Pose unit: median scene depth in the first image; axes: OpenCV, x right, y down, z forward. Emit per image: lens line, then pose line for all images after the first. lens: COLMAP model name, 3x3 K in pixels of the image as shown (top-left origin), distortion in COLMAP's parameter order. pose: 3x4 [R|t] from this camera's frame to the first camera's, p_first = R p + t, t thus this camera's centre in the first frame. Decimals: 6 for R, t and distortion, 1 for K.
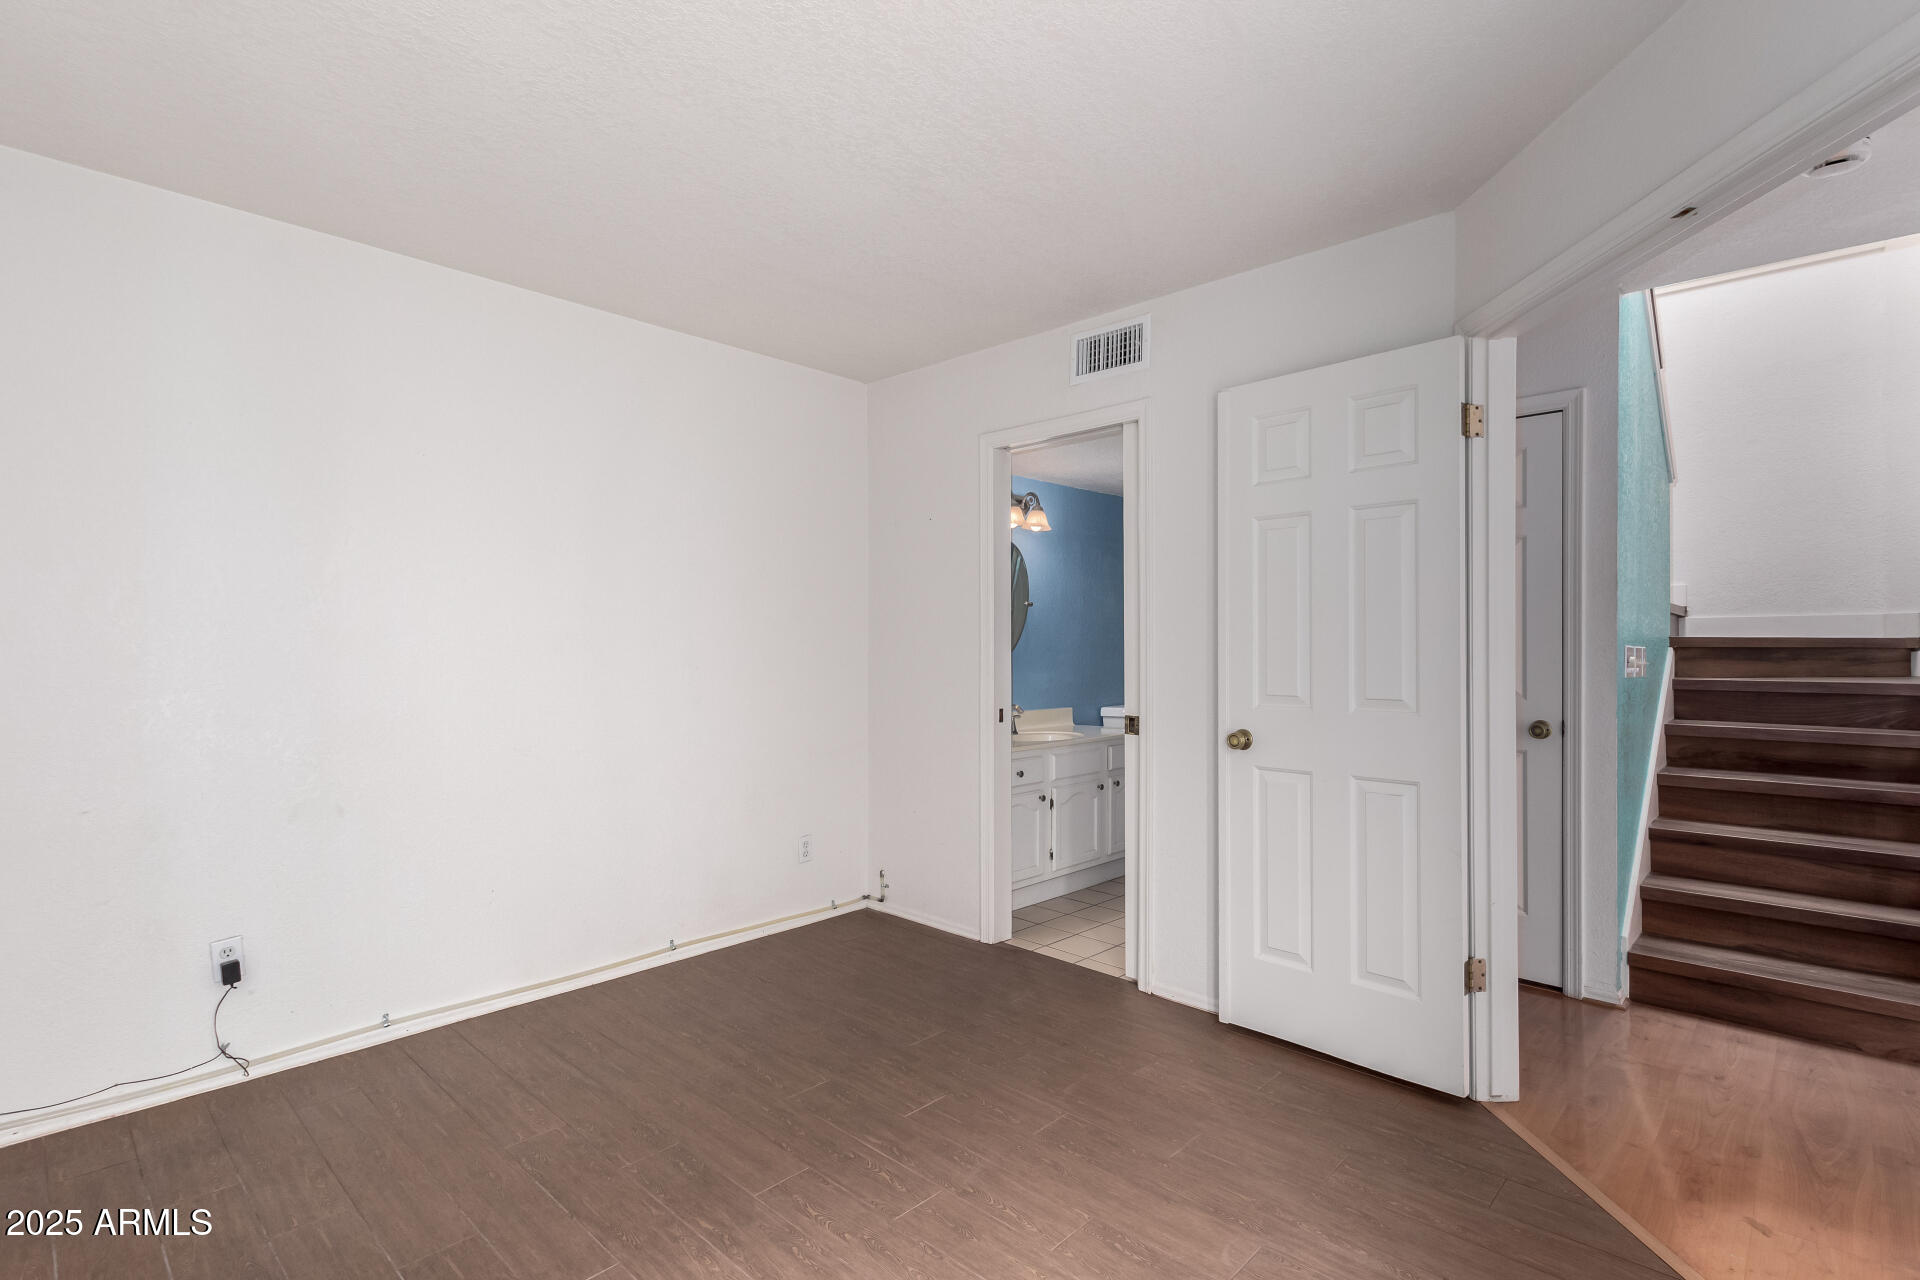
lens RADIAL K [[902.2, 0, 965.8], [0, 902.2, 645.5], [0, 0, 1]] dist [0.008035, -0.002523]
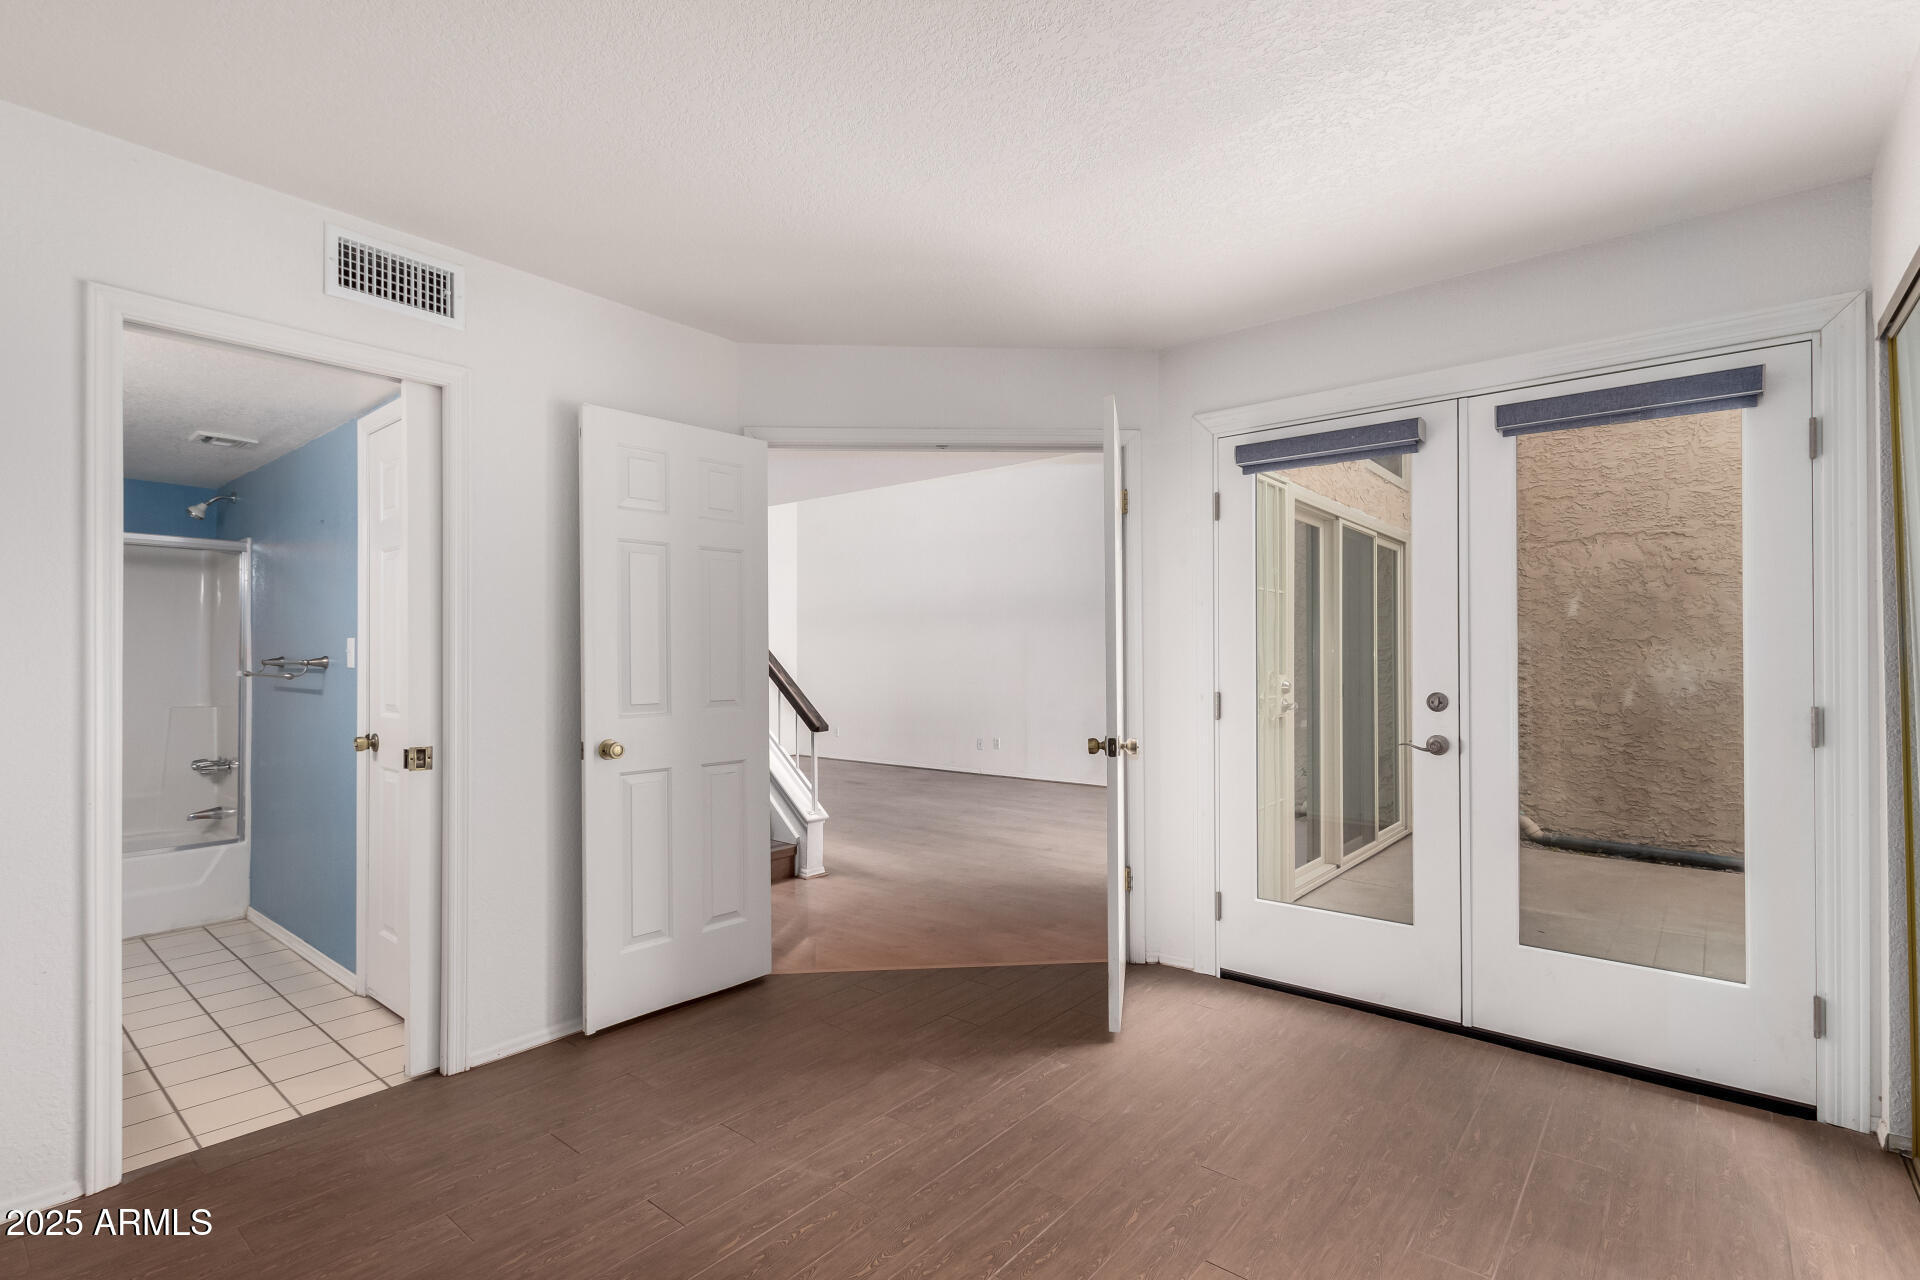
lens RADIAL K [[902.2, 0, 967.9], [0, 902.2, 648.9], [0, 0, 1]] dist [0.008035, -0.002523]
pose [[-0.062117, 0.005184, 0.998055, -0.745397], [-0.002912, 0.999981, -0.005375, -0.006492], [-0.998065, -0.003241, -0.062100, 0.642108]]
